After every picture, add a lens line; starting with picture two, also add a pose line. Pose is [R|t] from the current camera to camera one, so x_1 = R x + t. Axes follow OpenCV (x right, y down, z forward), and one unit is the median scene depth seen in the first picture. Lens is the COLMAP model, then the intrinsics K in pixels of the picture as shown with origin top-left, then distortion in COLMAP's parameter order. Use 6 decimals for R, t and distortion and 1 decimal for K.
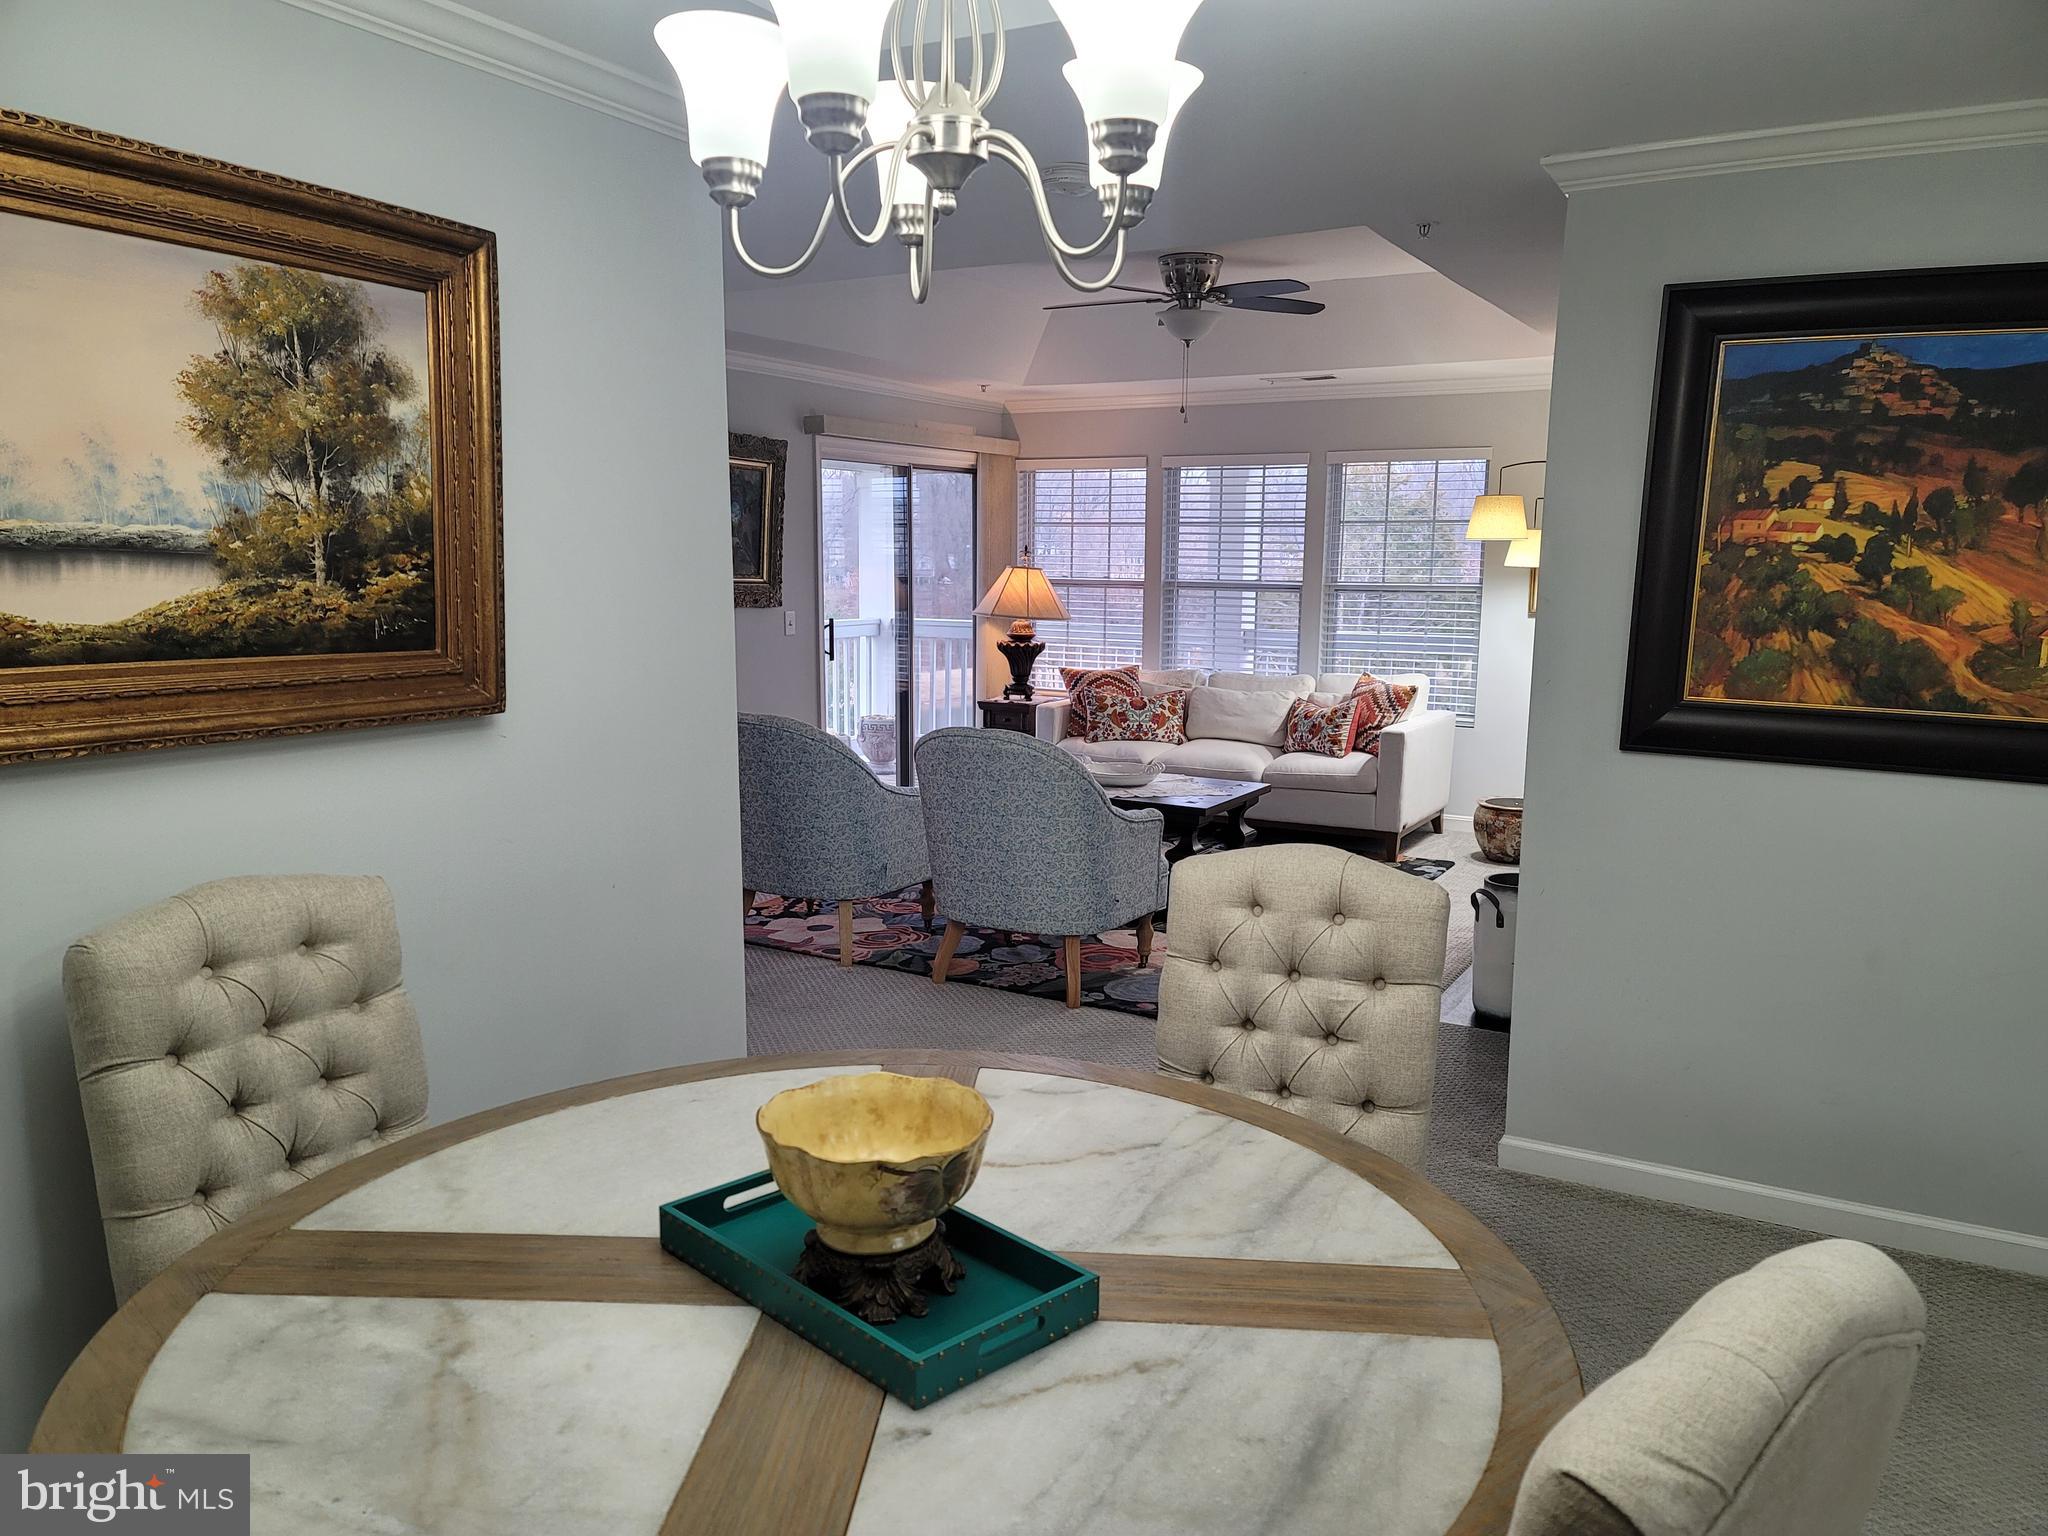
lens RADIAL K [[1497.6, 0, 1018.4], [0, 1497.6, 781.7], [0, 0, 1]] dist [0.077676, -0.060255]
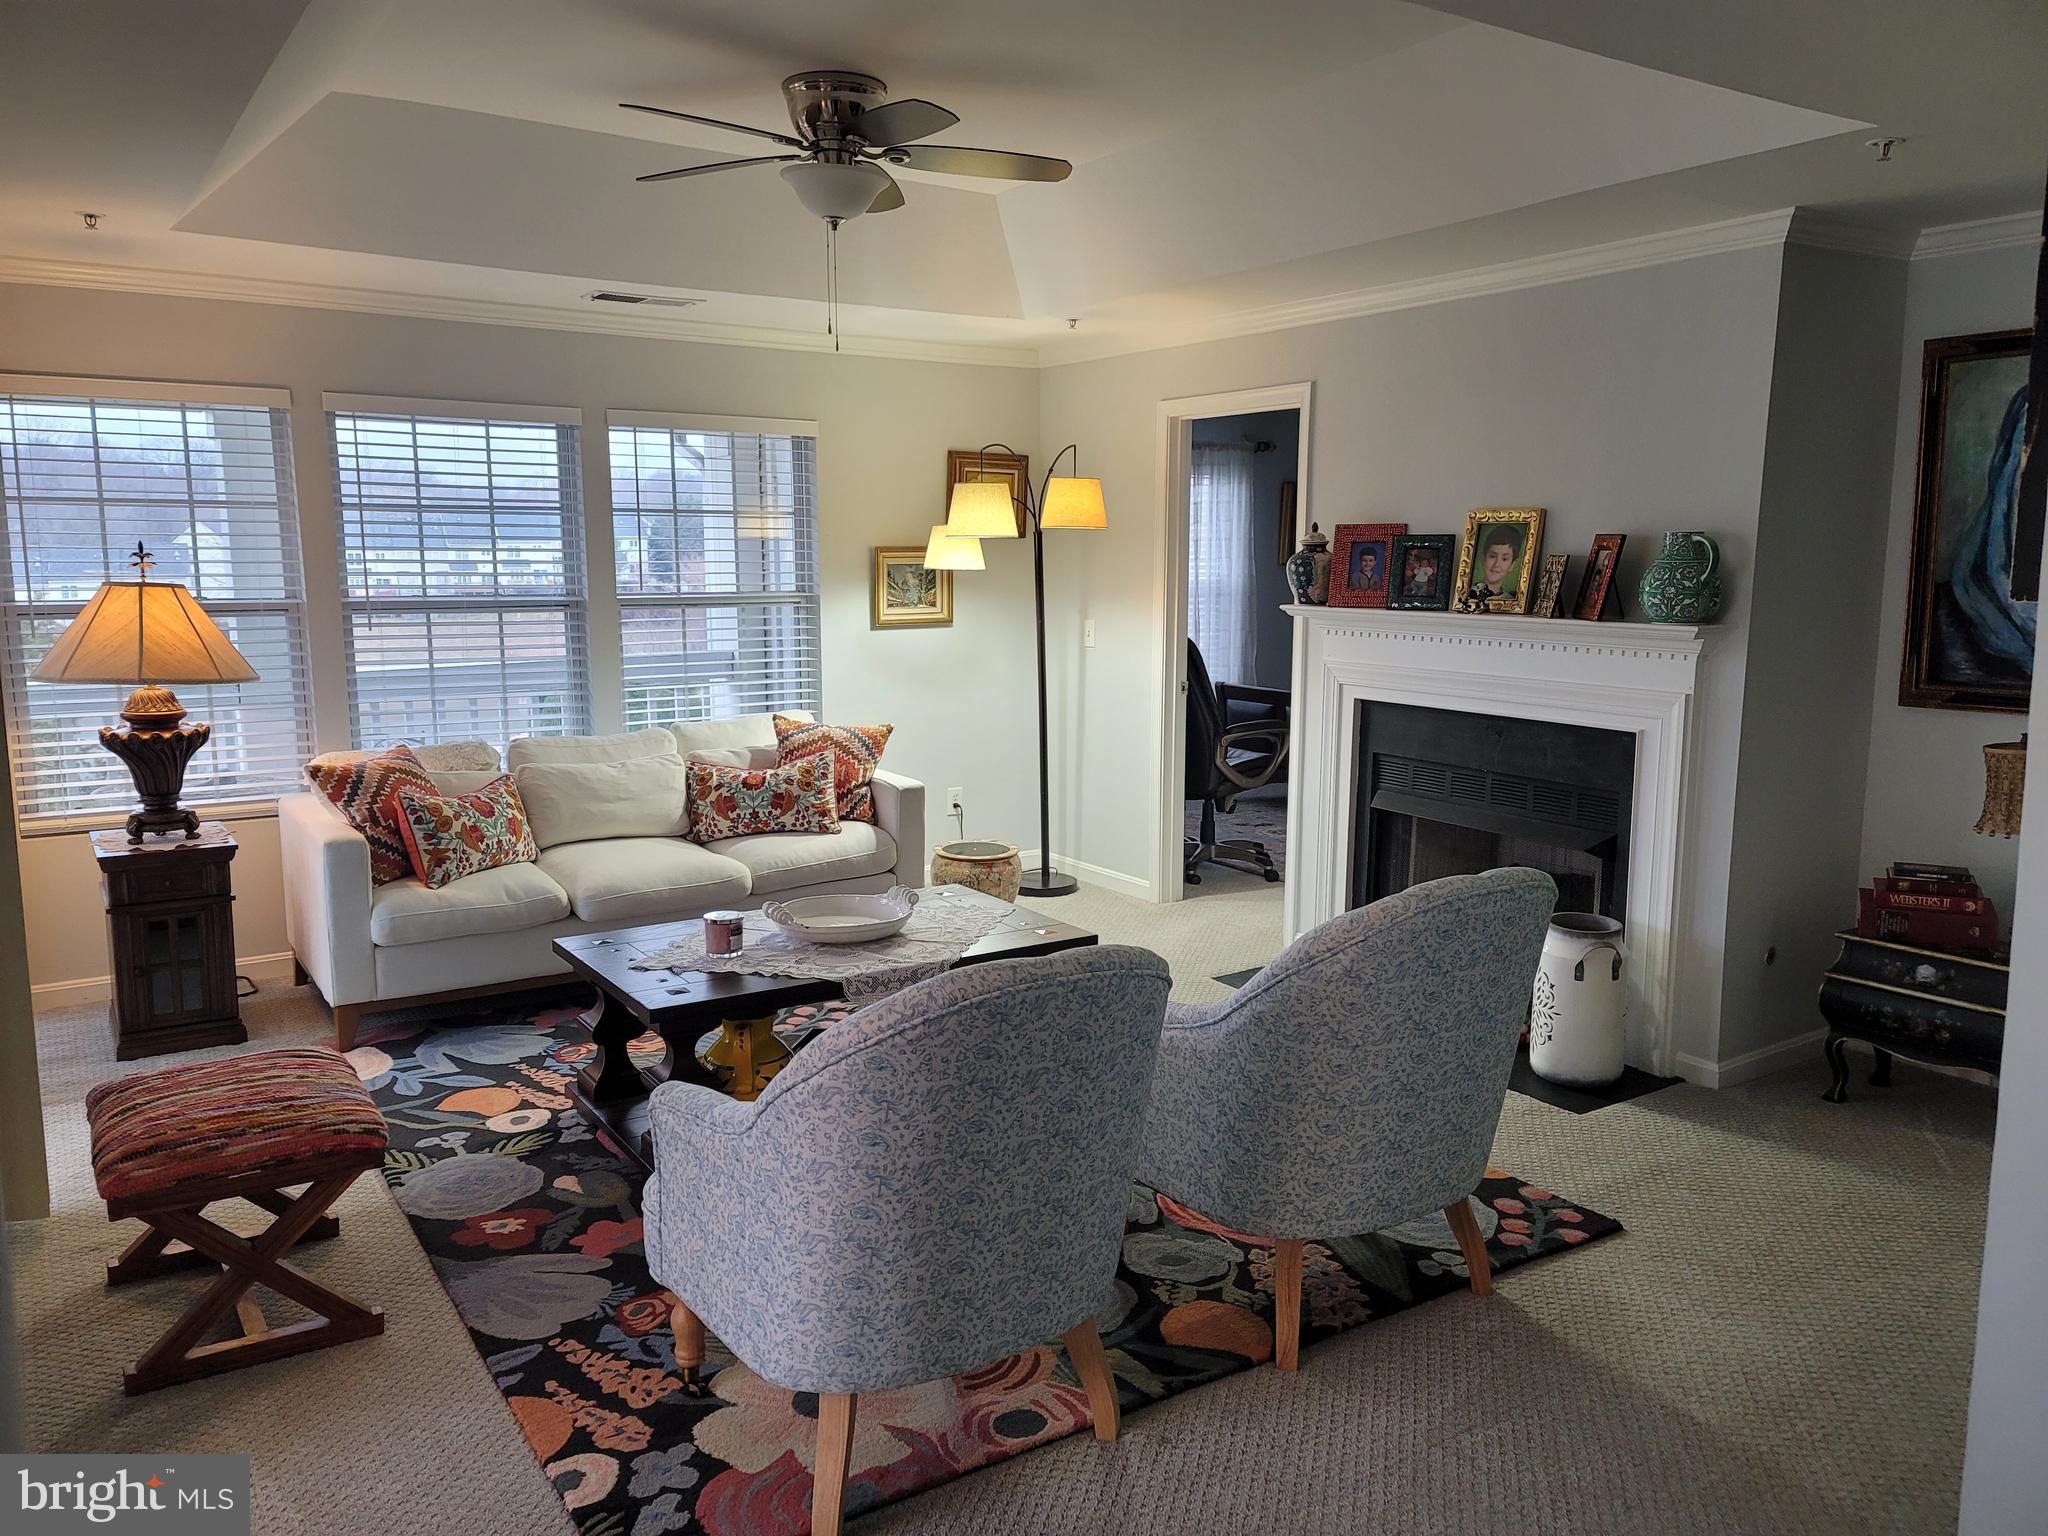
lens RADIAL K [[1497.6, 0, 1025.0], [0, 1497.6, 760.4], [0, 0, 1]] dist [0.077676, -0.060255]
pose [[0.449970, -0.133981, 0.882936, -0.376112], [0.143162, 0.986717, 0.076770, -0.091846], [-0.881494, 0.091859, 0.463175, 0.567285]]
